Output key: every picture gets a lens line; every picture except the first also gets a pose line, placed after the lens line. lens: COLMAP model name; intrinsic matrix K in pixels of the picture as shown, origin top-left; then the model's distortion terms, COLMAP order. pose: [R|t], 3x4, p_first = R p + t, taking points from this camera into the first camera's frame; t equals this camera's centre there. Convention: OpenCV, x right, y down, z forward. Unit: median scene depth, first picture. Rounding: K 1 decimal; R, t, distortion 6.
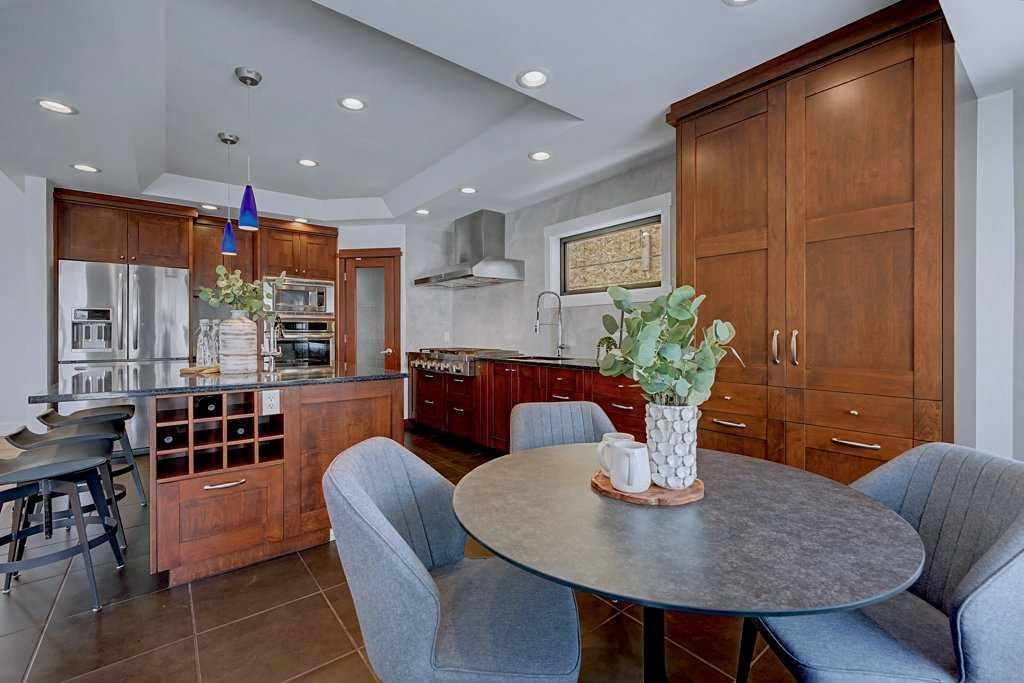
lens RADIAL K [[446.8, 0, 515.0], [0, 446.8, 337.8], [0, 0, 1]] dist [-0.002066, -0.000178]
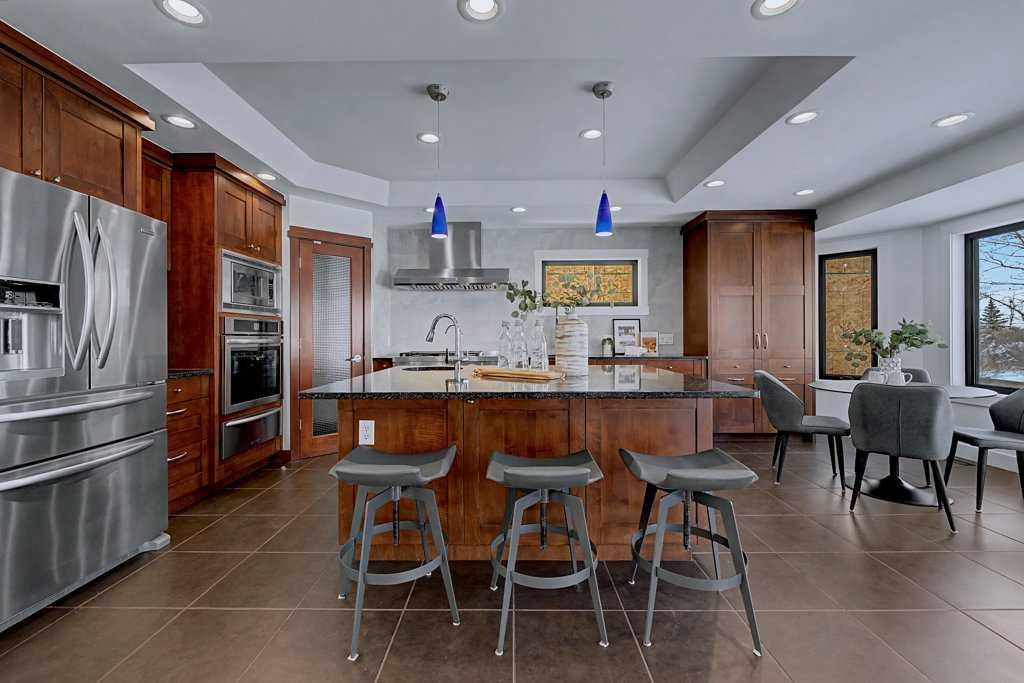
lens RADIAL K [[418.2, 0, 508.9], [0, 418.2, 335.3], [0, 0, 1]] dist [0.004428, -0.002567]
pose [[0.621954, 0.000844, 0.783053, -0.843670], [0.012077, 0.999870, -0.010671, -0.000274], [-0.782961, 0.016094, 0.621863, 0.324175]]
